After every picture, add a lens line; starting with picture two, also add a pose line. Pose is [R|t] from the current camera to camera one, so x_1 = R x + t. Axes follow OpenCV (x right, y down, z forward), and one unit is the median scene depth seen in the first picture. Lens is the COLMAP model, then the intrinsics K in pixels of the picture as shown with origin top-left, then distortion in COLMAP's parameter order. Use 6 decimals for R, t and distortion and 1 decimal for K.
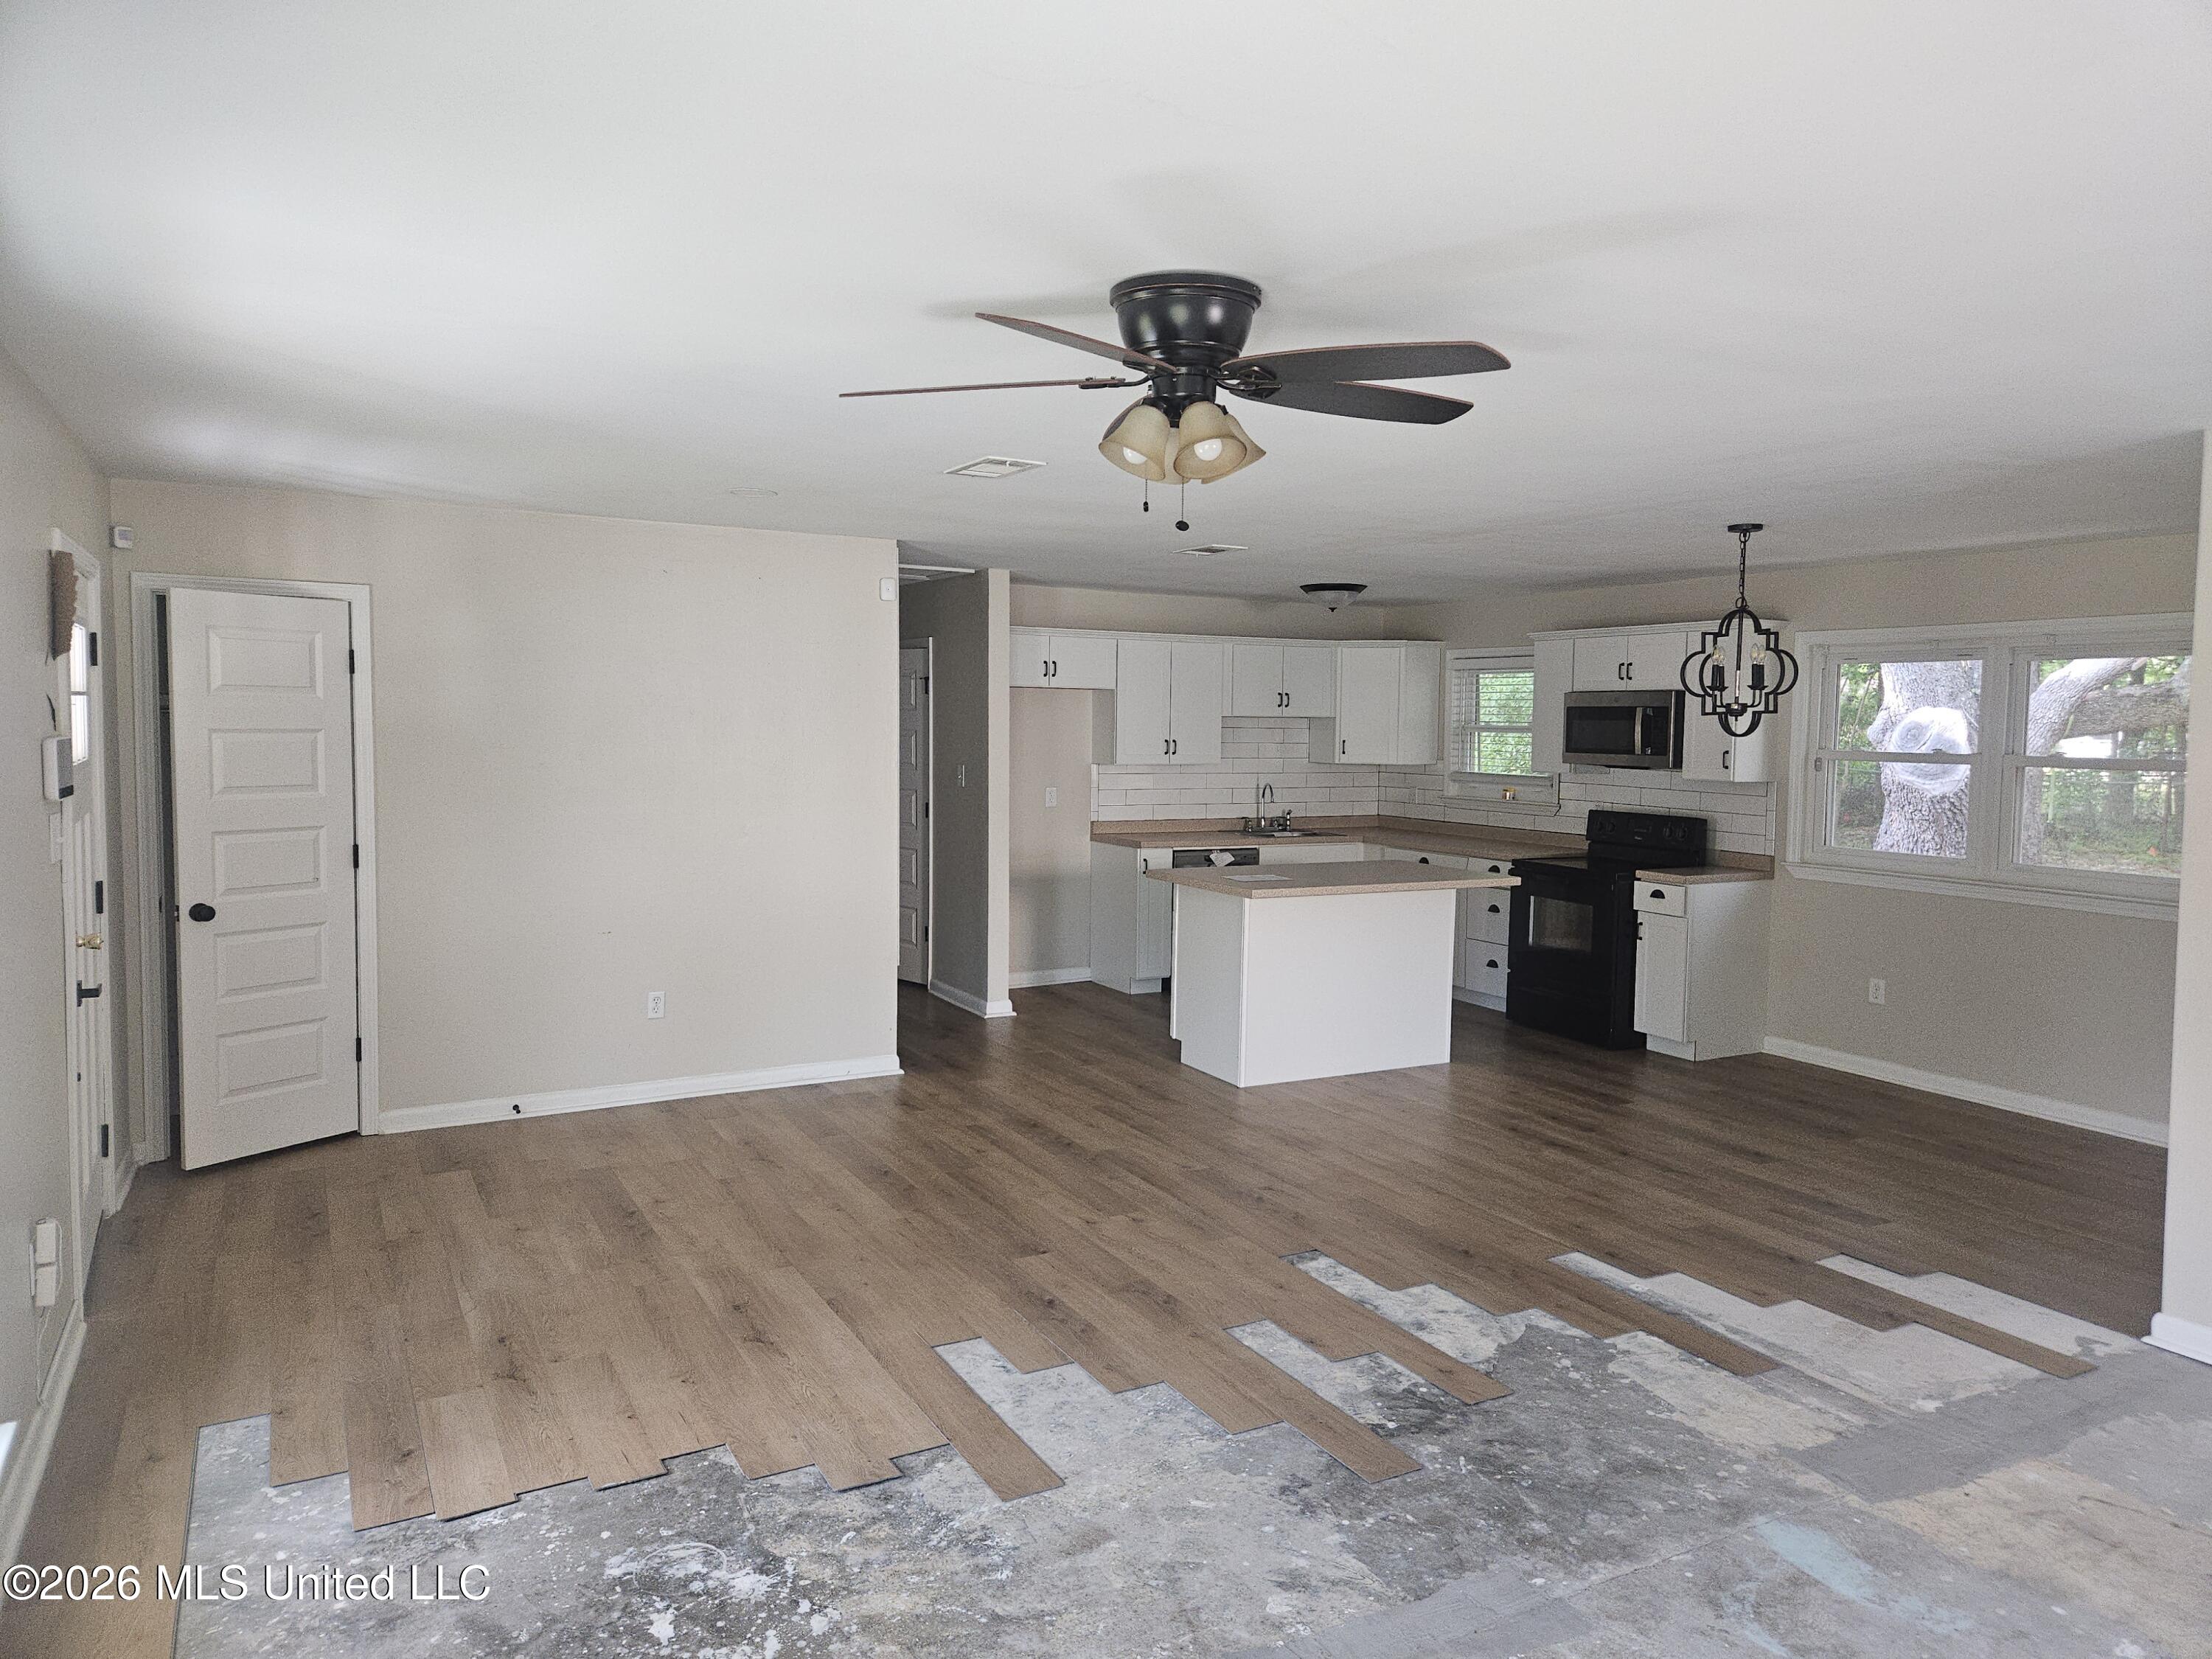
lens RADIAL K [[1484.5, 0, 1110.1], [0, 1484.5, 815.3], [0, 0, 1]] dist [0.078570, -0.064960]
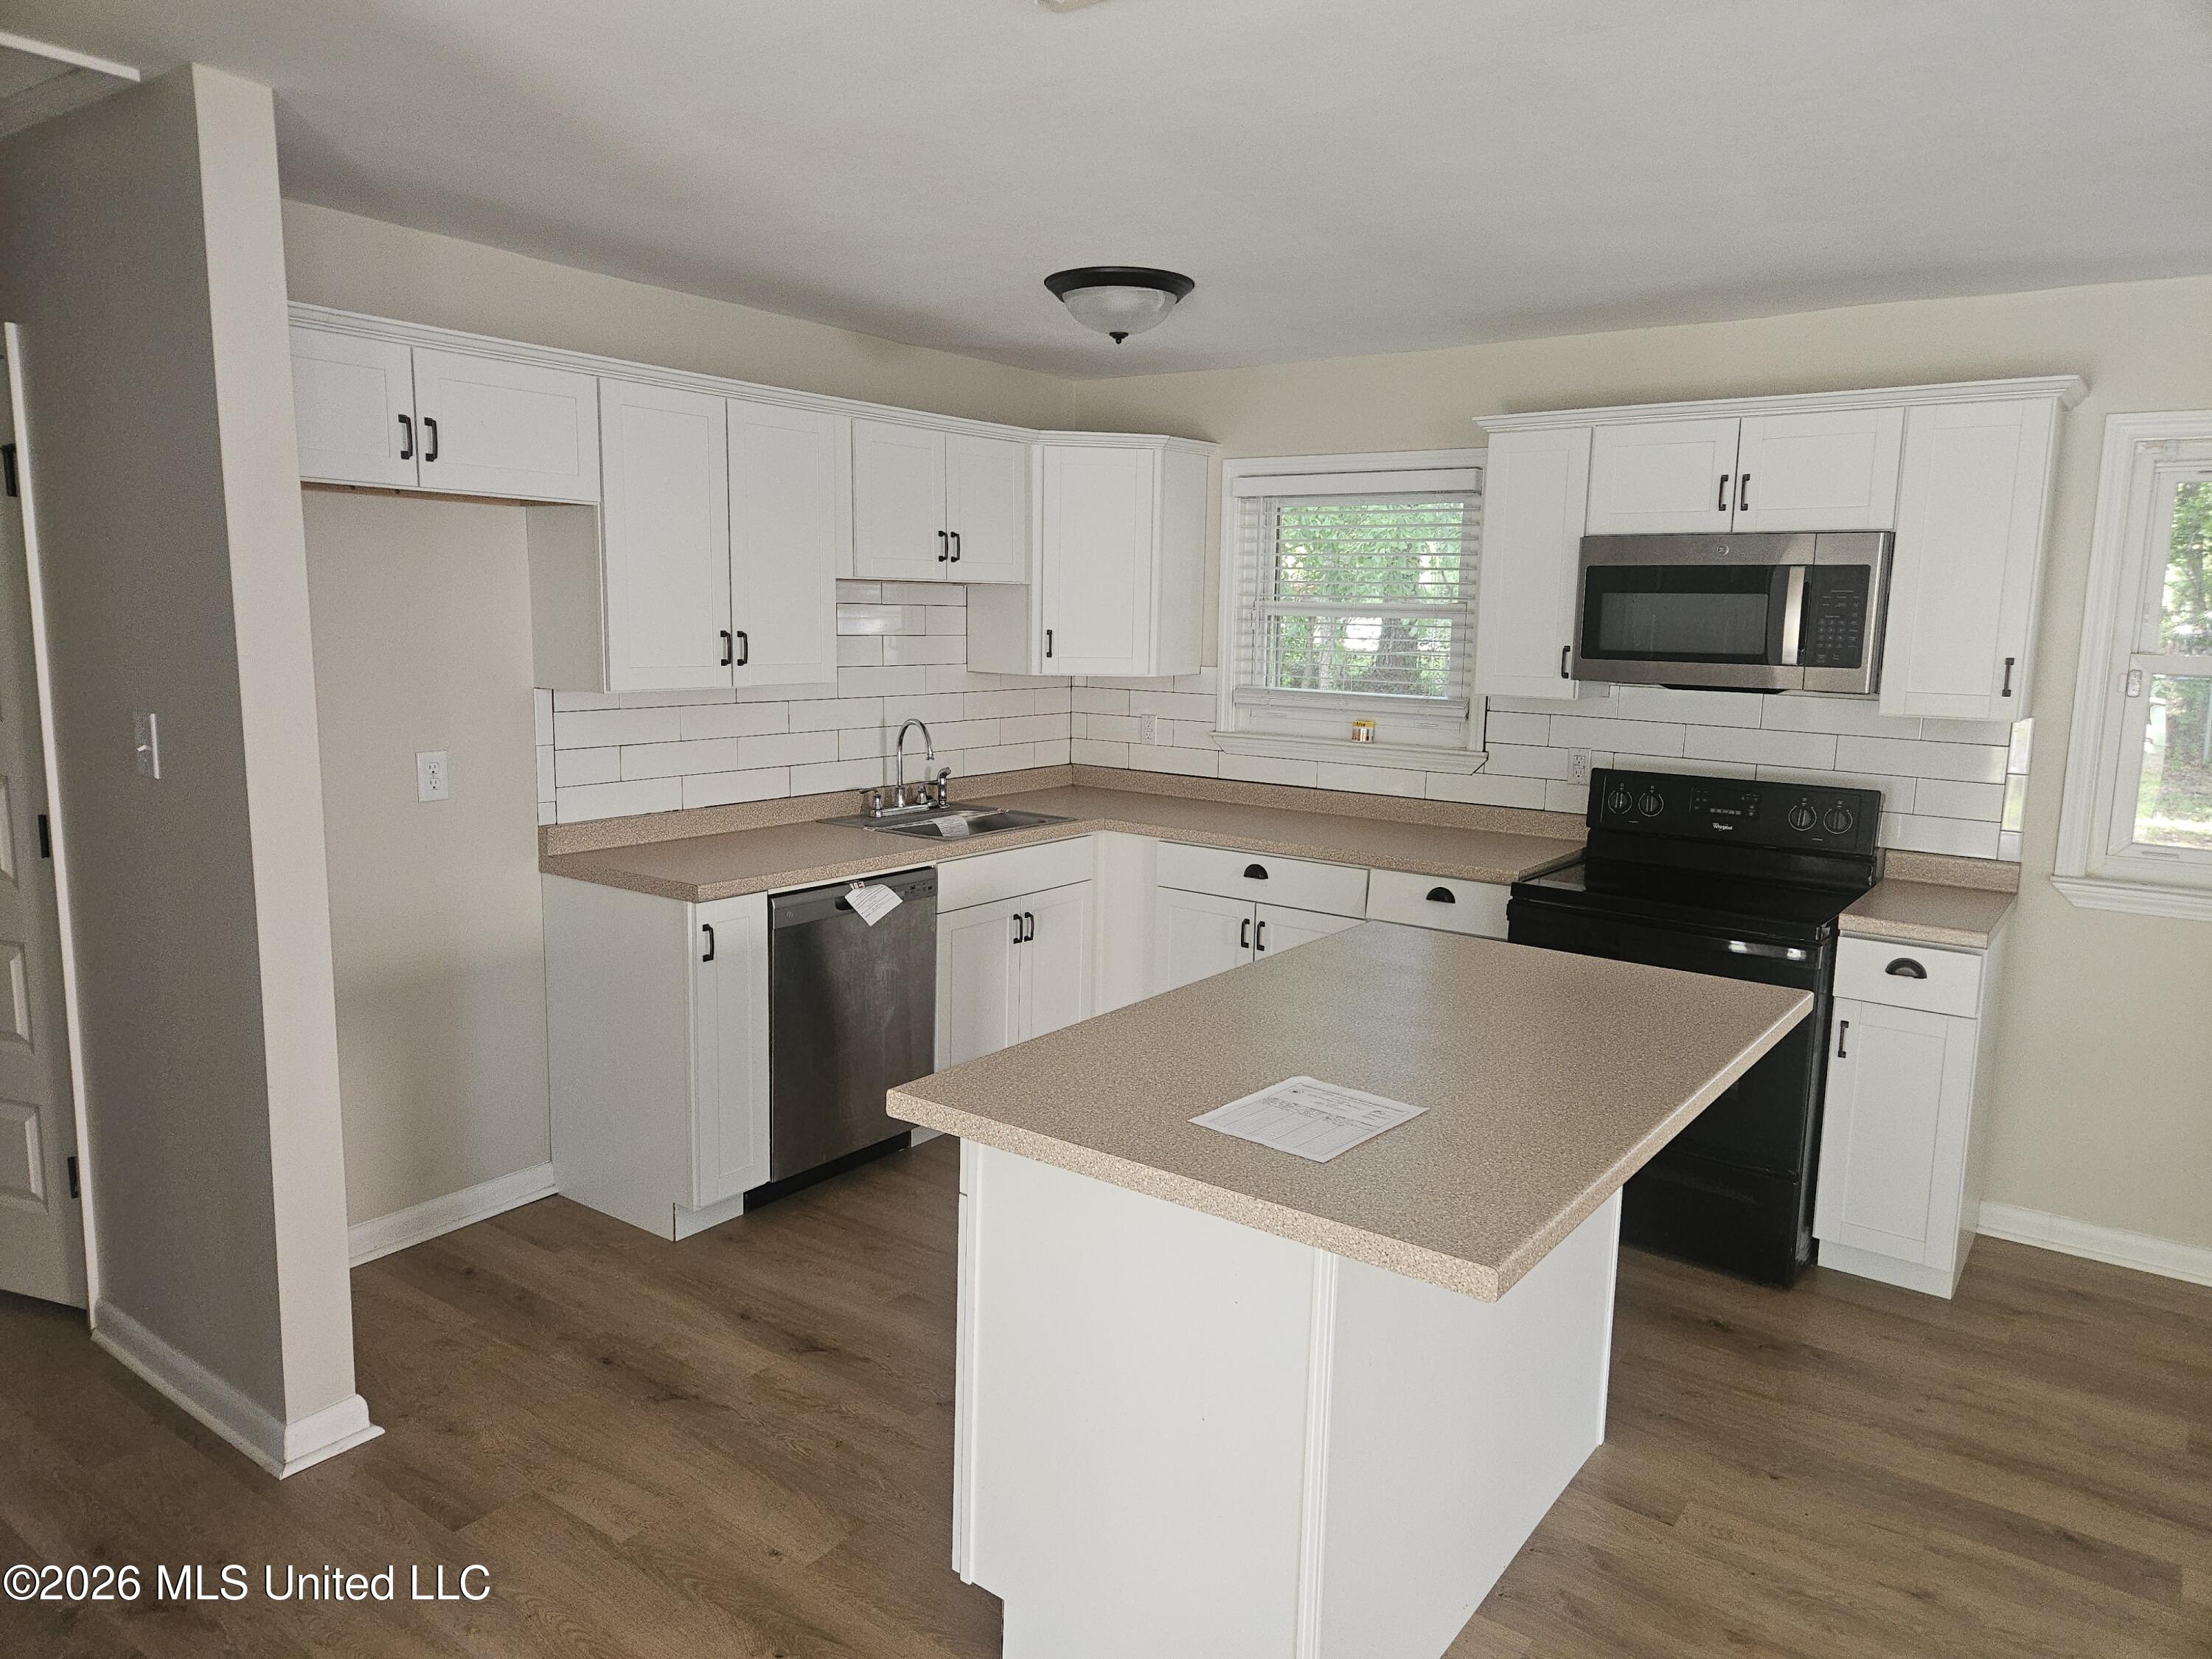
lens RADIAL K [[1484.5, 0, 1110.1], [0, 1484.5, 815.3], [0, 0, 1]] dist [0.078570, -0.064960]
pose [[0.904384, -0.054904, 0.423172, -0.113287], [0.018979, 0.995882, 0.088648, -0.082169], [-0.426297, -0.072140, 0.901702, 1.351856]]
